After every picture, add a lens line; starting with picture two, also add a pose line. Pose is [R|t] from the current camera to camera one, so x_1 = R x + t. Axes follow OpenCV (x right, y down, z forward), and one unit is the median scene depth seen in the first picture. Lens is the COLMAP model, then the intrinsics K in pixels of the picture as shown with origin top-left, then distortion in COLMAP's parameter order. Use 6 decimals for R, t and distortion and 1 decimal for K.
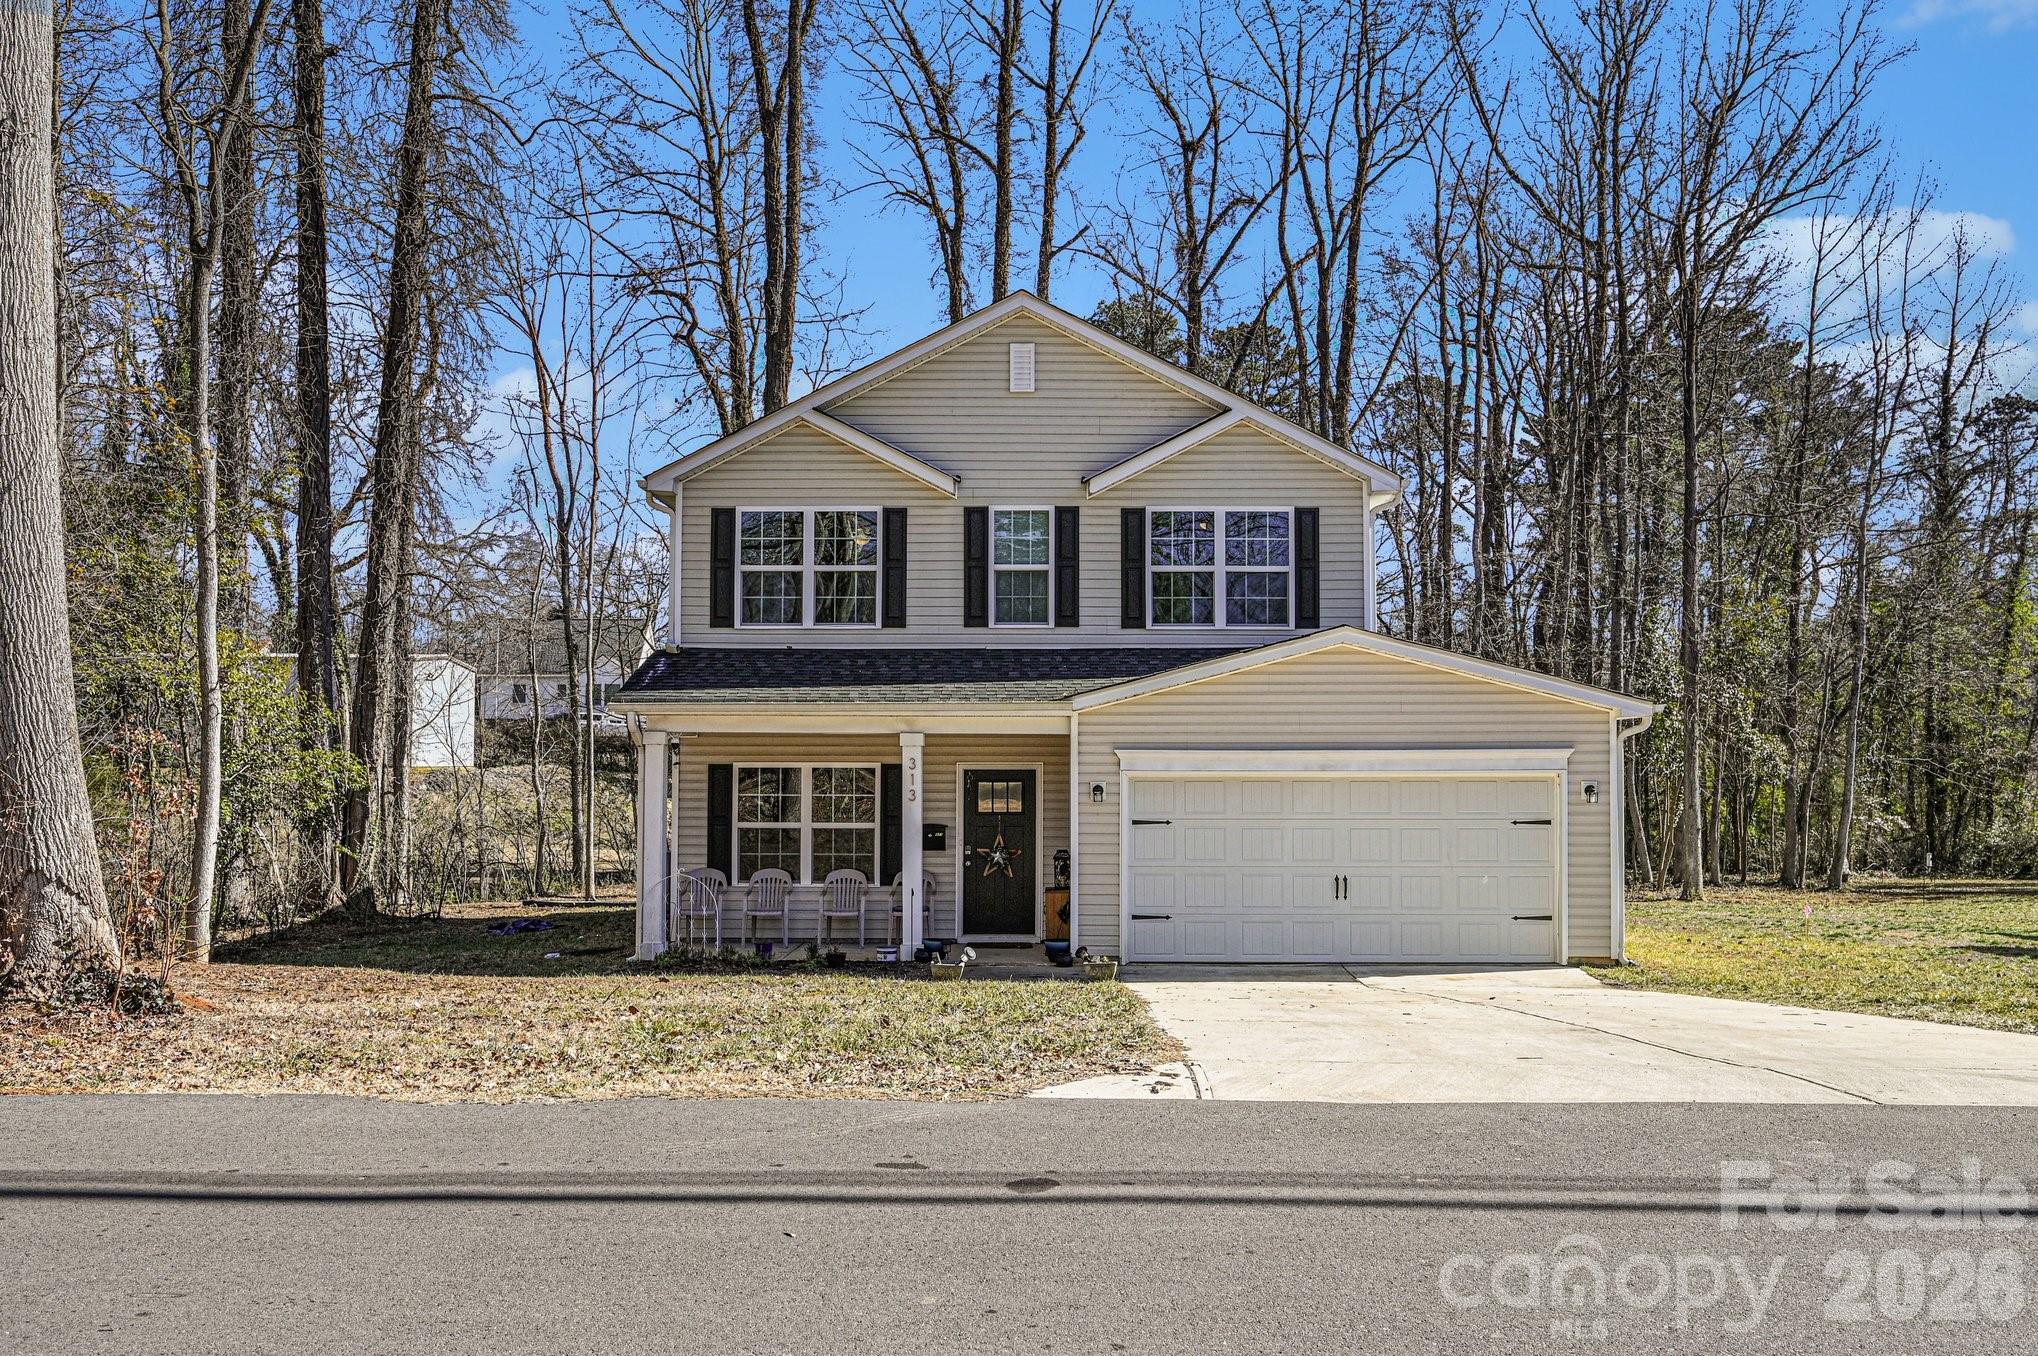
lens RADIAL K [[1728.1, 0, 1028.0], [0, 1728.1, 687.2], [0, 0, 1]] dist [-0.024316, 0.001218]
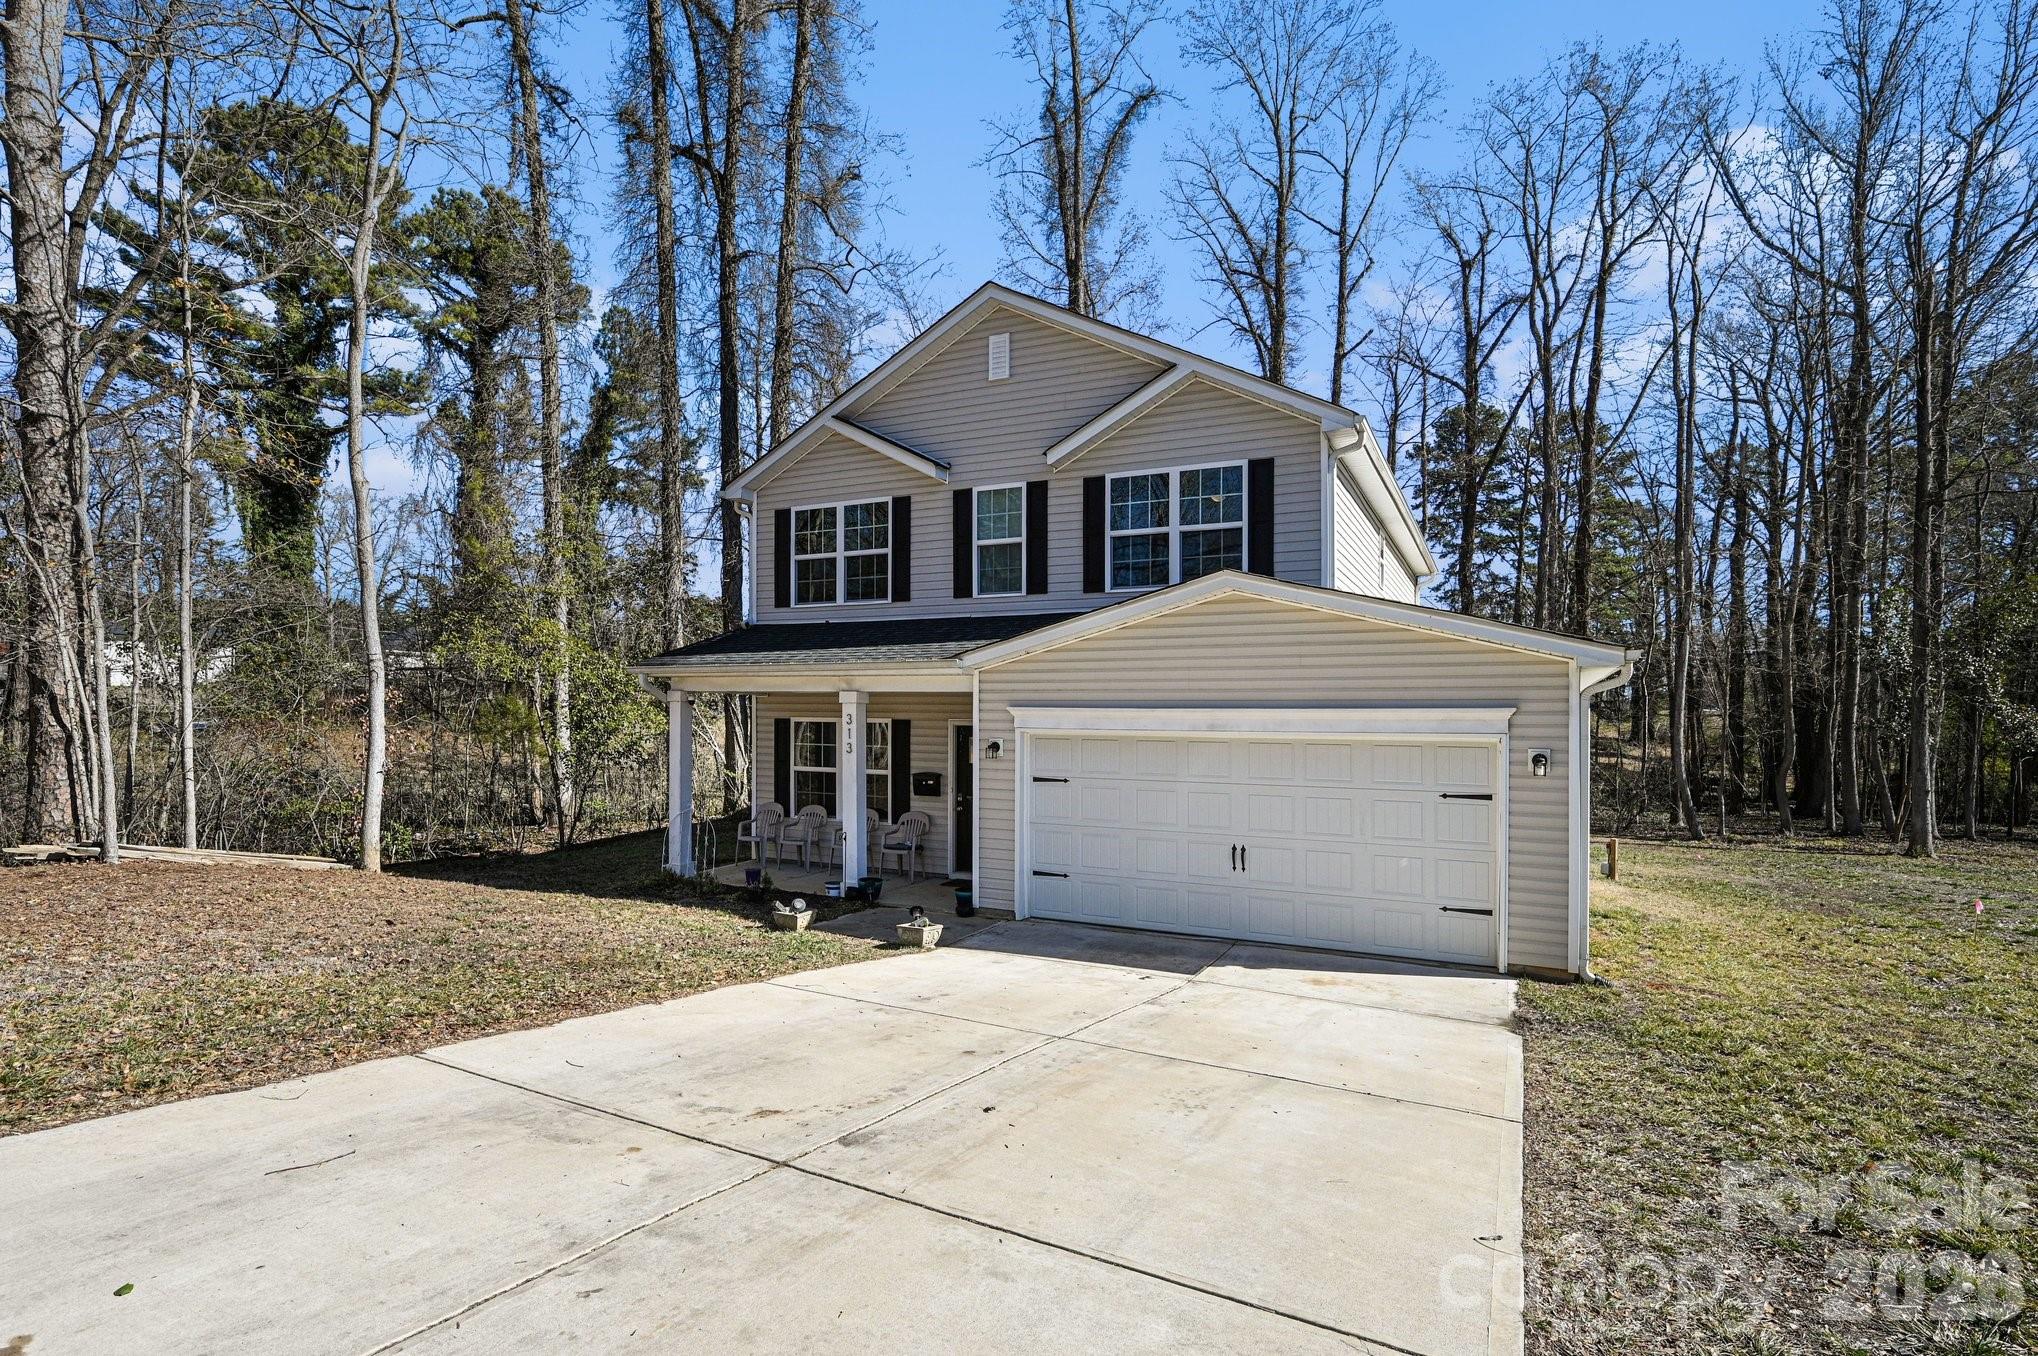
lens RADIAL K [[975.1, 0, 1020.6], [0, 975.1, 712.0], [0, 0, 1]] dist [-0.002080, 0.000027]
pose [[0.909488, 0.005923, -0.415689, 0.265792], [0.007928, 0.999470, 0.031585, 0.019182], [0.415656, -0.032022, 0.908958, 0.441603]]
